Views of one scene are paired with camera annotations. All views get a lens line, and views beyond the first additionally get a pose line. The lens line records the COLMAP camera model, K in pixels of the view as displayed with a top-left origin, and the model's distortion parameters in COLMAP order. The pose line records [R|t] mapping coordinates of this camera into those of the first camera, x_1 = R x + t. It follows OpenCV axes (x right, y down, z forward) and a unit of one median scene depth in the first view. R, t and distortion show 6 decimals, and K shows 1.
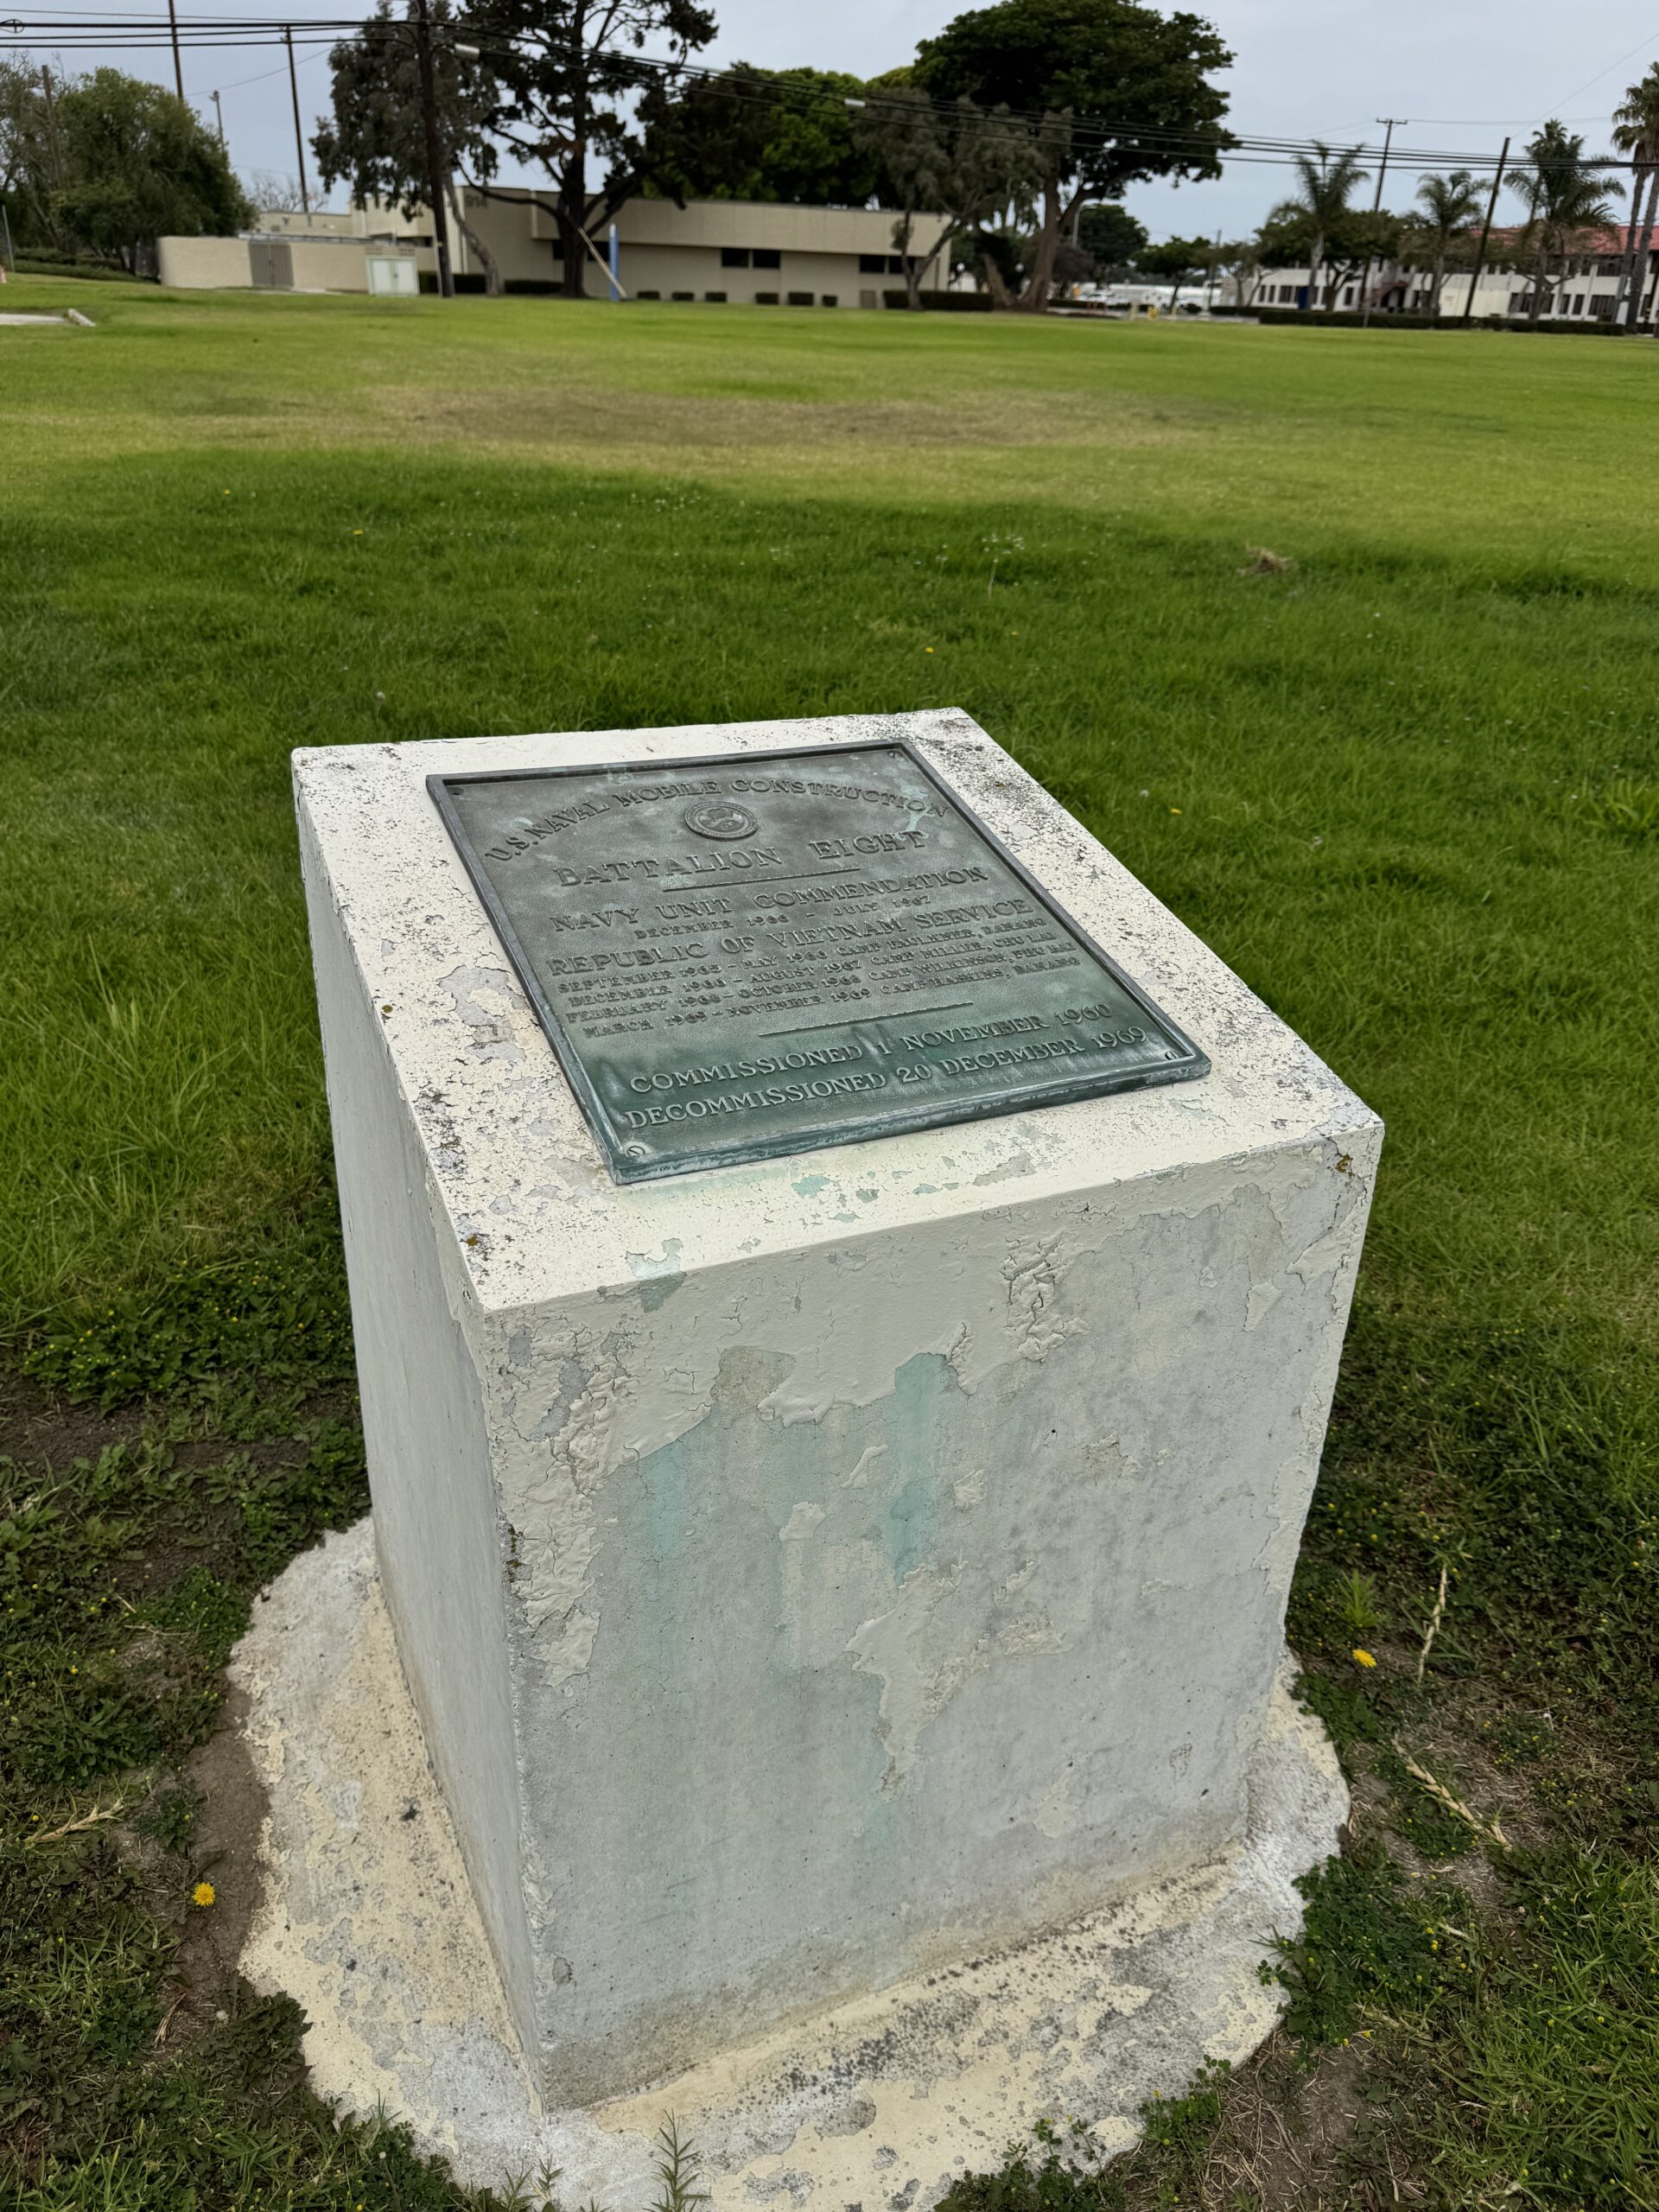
lens RADIAL K [[1574.4, 0, 825.9], [0, 1574.4, 1097.2], [0, 0, 1]] dist [0.001414, -0.011476]
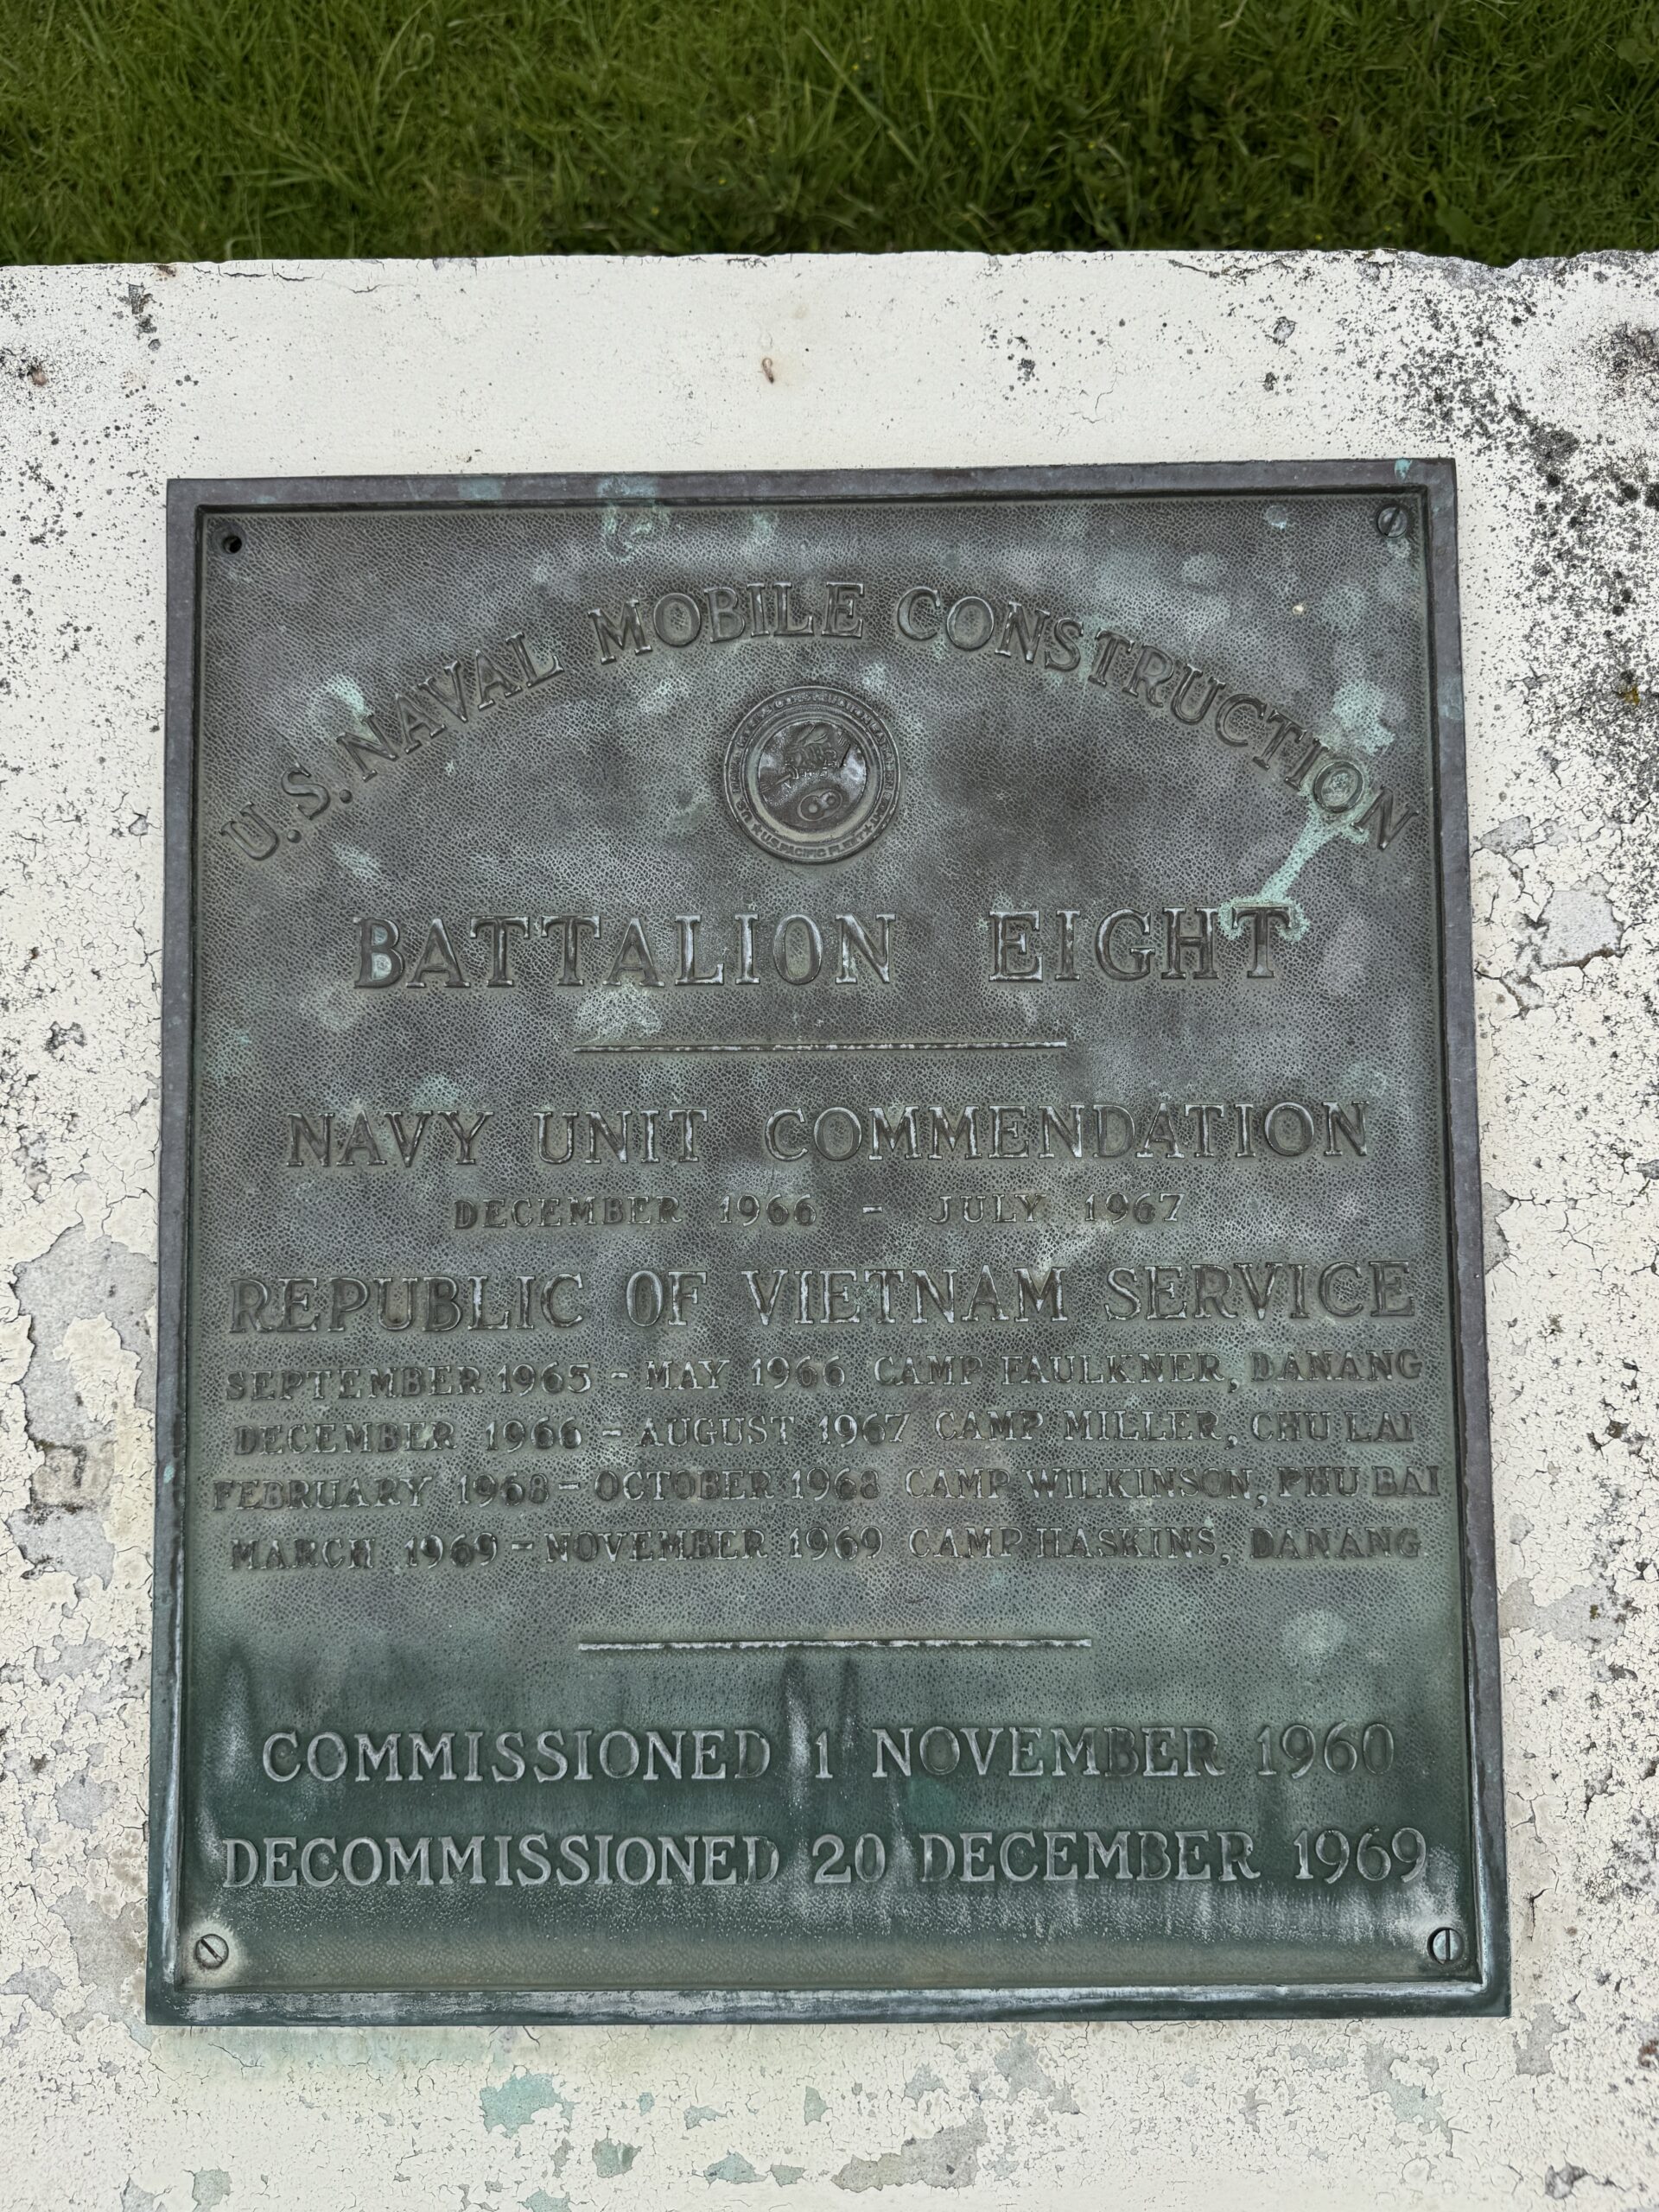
lens RADIAL K [[1574.4, 0, 835.0], [0, 1574.4, 1113.6], [0, 0, 1]] dist [0.001414, -0.011476]
pose [[0.916629, 0.367683, -0.156846, 0.039678], [-0.144804, 0.671138, 0.727052, -0.456813], [0.372590, -0.643725, 0.668427, 0.738623]]
